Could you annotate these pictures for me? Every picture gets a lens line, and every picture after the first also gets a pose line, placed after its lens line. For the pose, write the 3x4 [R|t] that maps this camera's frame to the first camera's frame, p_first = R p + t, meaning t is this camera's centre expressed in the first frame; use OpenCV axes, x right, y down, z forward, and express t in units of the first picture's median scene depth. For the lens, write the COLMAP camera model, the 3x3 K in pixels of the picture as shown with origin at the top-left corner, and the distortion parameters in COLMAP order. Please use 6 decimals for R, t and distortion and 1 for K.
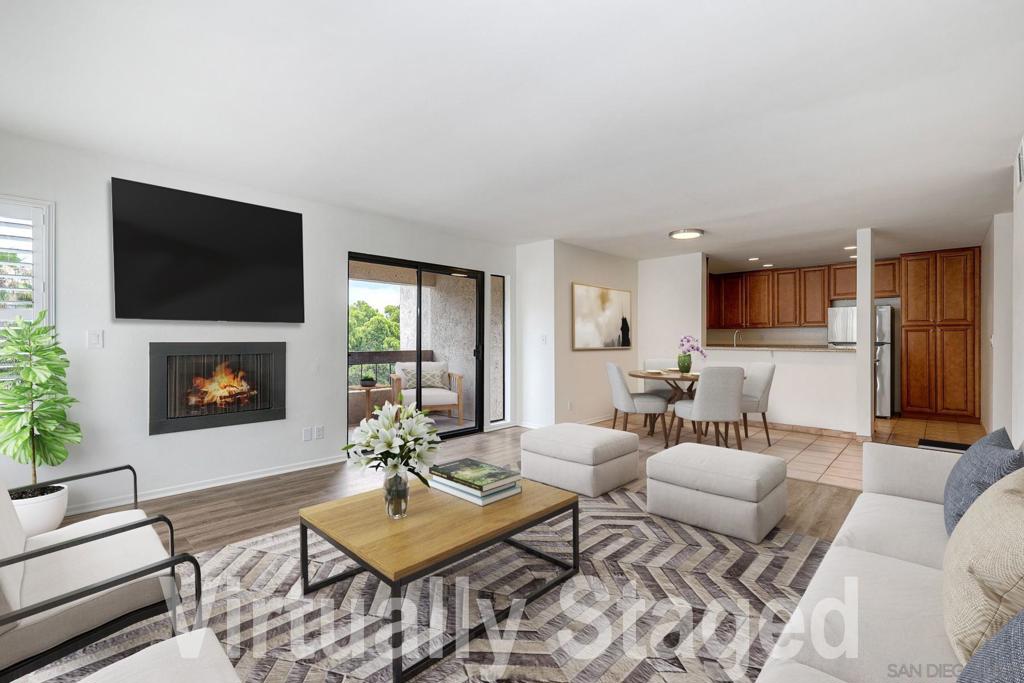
lens RADIAL K [[449.8, 0, 511.5], [0, 449.8, 338.5], [0, 0, 1]] dist [0.004073, 0.000771]
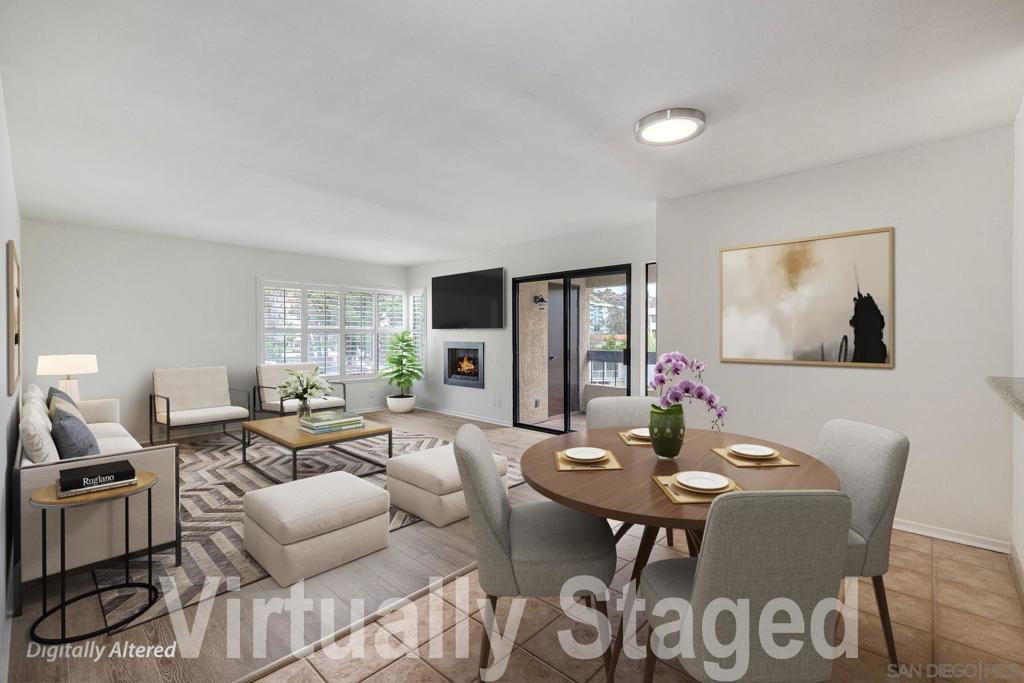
lens RADIAL K [[449.8, 0, 515.5], [0, 449.8, 337.7], [0, 0, 1]] dist [0.004073, 0.000771]
pose [[0.020762, 0.006904, -0.999761, 0.708413], [0.000426, 0.999976, 0.006915, -0.008896], [0.999784, -0.000569, 0.020759, 0.675130]]
